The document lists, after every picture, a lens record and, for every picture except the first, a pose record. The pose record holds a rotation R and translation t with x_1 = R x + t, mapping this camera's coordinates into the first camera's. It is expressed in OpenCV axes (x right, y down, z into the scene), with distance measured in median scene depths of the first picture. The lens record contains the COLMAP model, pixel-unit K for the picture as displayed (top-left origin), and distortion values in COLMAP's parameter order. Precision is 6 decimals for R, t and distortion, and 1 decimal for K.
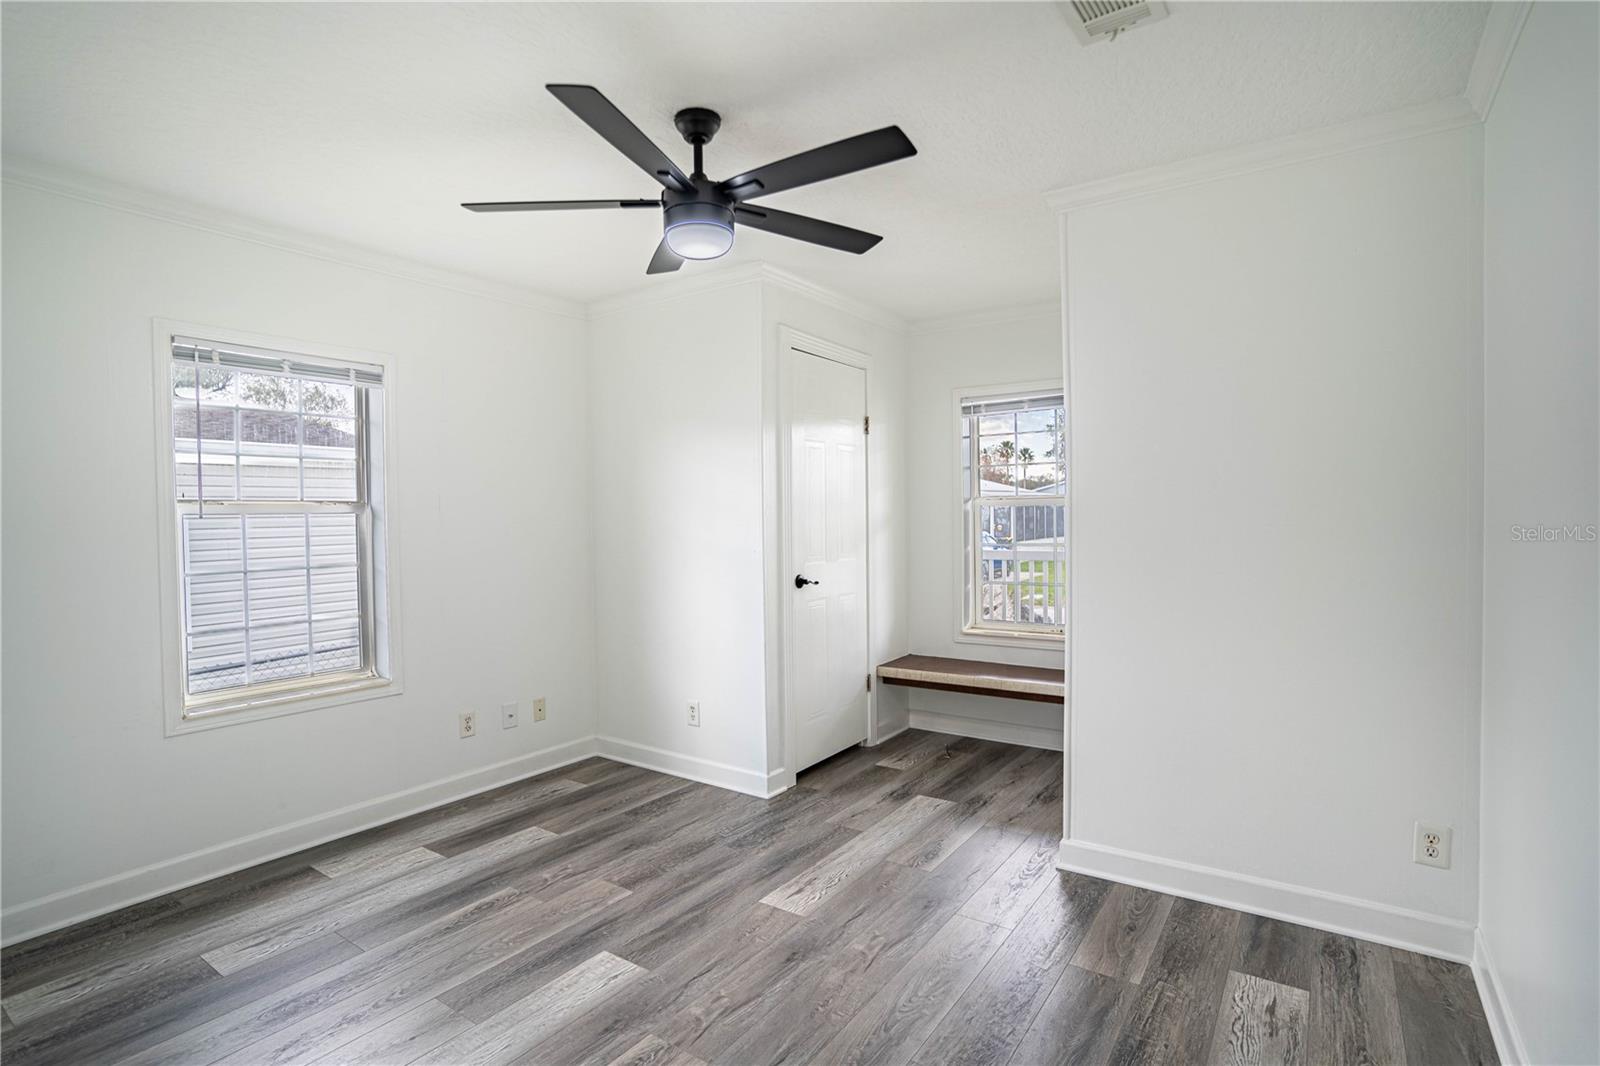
lens RADIAL K [[789.2, 0, 800.0], [0, 789.2, 533.0], [0, 0, 1]] dist [-0.078633, 0.039849]
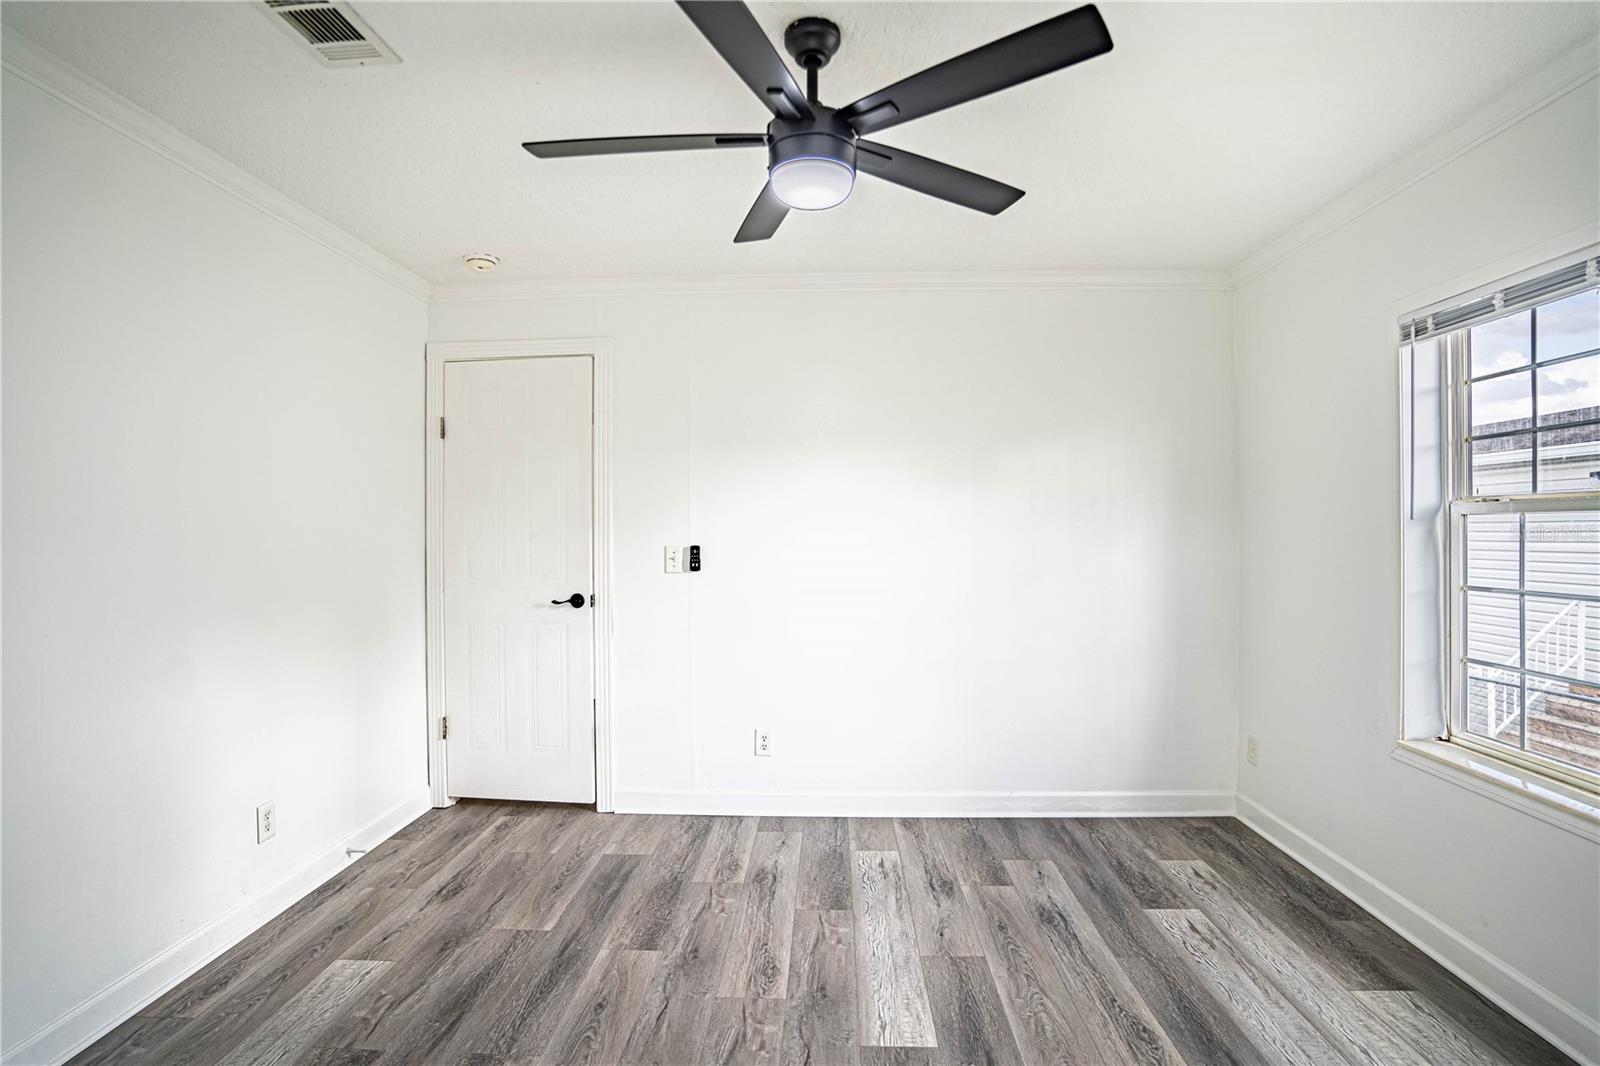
lens RADIAL K [[789.2, 0, 800.0], [0, 789.2, 533.0], [0, 0, 1]] dist [-0.078633, 0.039849]
pose [[-0.844199, 0.020286, -0.535646, 0.292950], [0.003774, 0.999484, 0.031905, -0.039476], [0.536017, 0.024913, -0.843840, 1.543846]]
